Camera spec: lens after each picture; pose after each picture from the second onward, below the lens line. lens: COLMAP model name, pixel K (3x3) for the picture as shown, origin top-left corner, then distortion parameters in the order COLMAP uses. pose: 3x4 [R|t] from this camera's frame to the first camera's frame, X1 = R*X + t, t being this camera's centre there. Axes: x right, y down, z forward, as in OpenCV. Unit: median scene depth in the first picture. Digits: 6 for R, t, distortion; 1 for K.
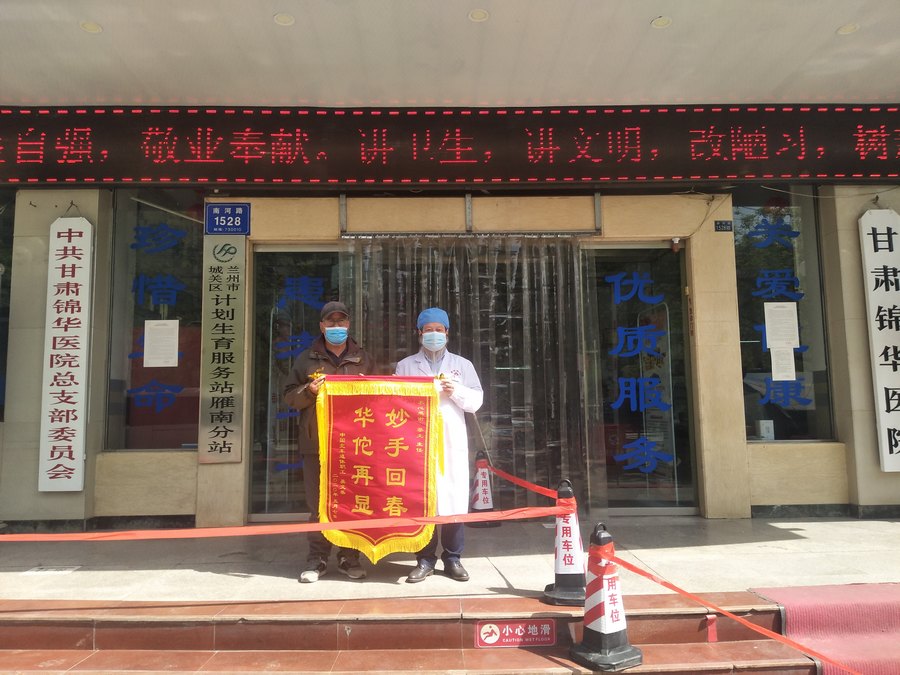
lens RADIAL K [[675.6, 0, 447.9], [0, 675.6, 339.4], [0, 0, 1]] dist [0.056442, -0.080205]
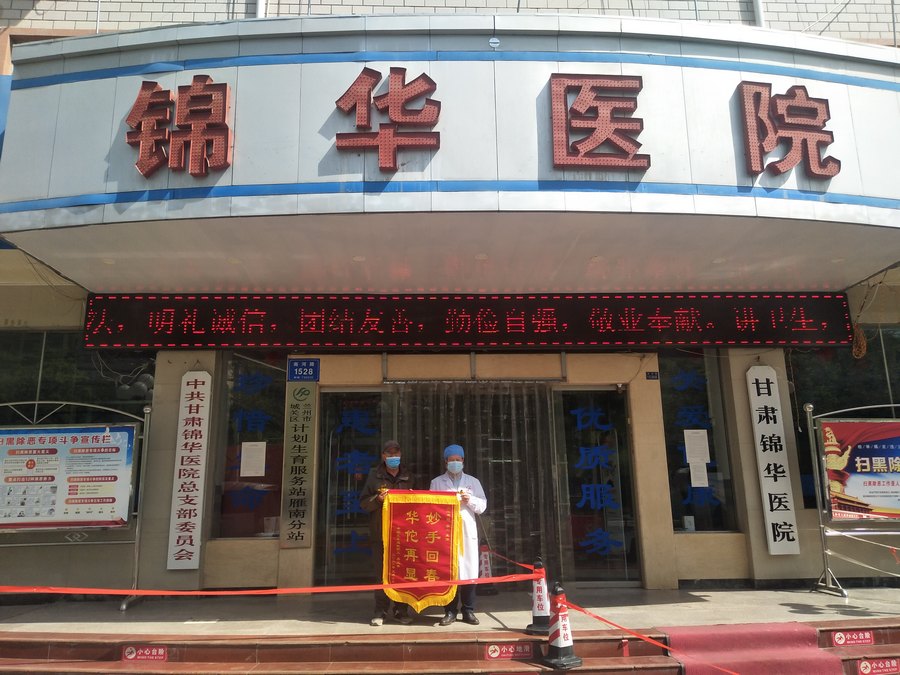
lens RADIAL K [[675.6, 0, 447.4], [0, 675.6, 338.6], [0, 0, 1]] dist [0.056442, -0.080205]
pose [[0.999901, 0.004132, 0.013444, -0.046528], [-0.002460, 0.992514, -0.122110, -0.076218], [-0.013848, 0.122065, 0.992426, -0.449752]]
